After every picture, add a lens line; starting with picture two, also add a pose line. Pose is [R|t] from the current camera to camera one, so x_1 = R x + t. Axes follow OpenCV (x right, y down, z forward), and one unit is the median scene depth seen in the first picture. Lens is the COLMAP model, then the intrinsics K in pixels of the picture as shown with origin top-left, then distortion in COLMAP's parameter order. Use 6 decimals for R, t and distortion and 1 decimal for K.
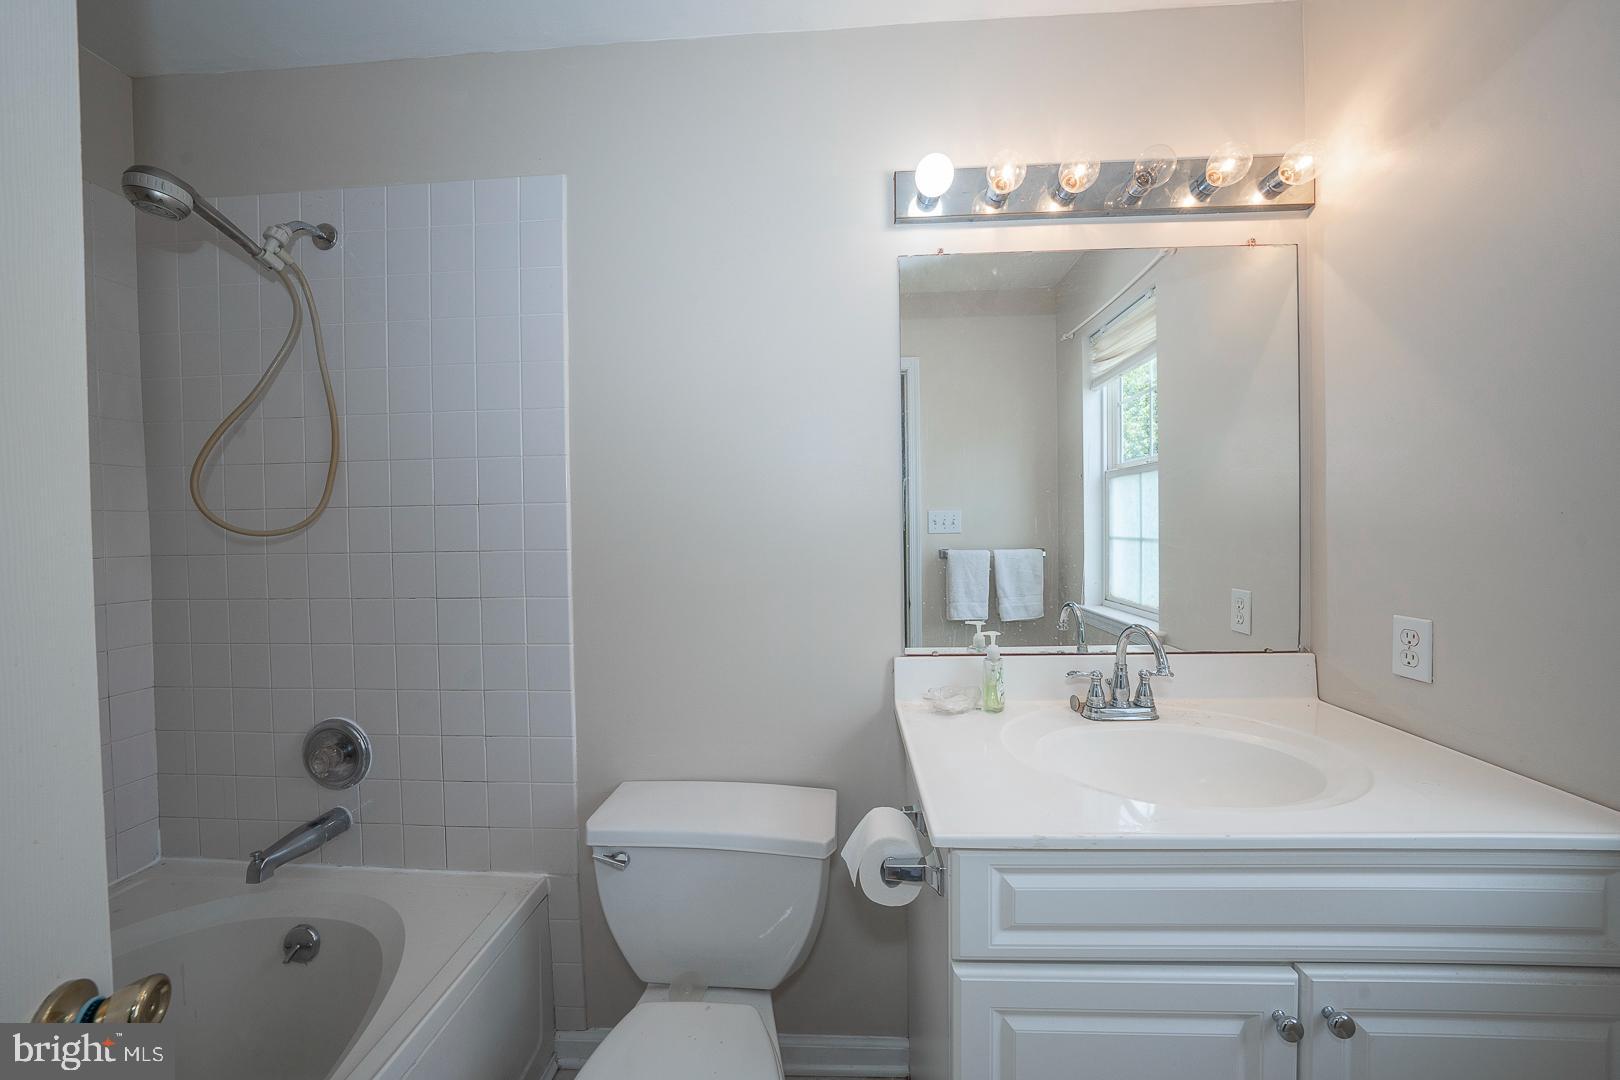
lens RADIAL K [[558.8, 0, 810.9], [0, 558.8, 534.9], [0, 0, 1]] dist [-0.030250, 0.006783]
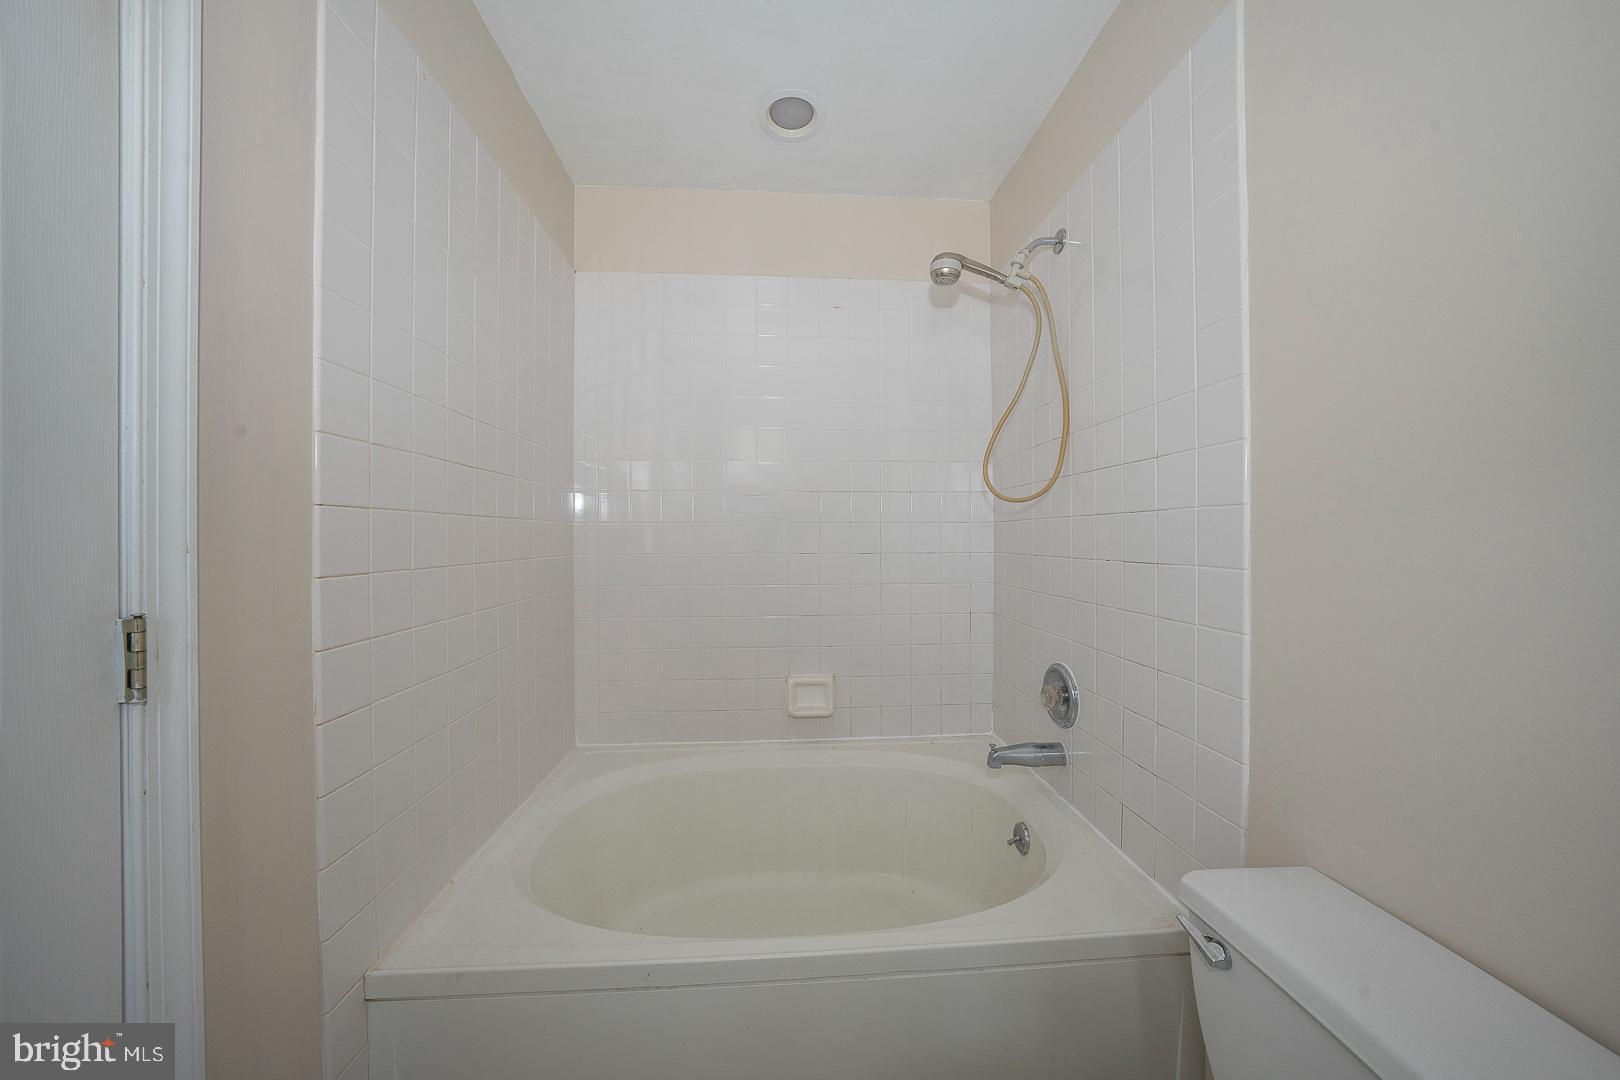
lens RADIAL K [[558.8, 0, 810.9], [0, 558.8, 534.9], [0, 0, 1]] dist [-0.030250, 0.006783]
pose [[0.123983, 0.011436, -0.992218, 0.204963], [-0.019103, 0.999776, 0.009136, 0.071019], [0.992100, 0.017822, 0.124174, 0.348918]]
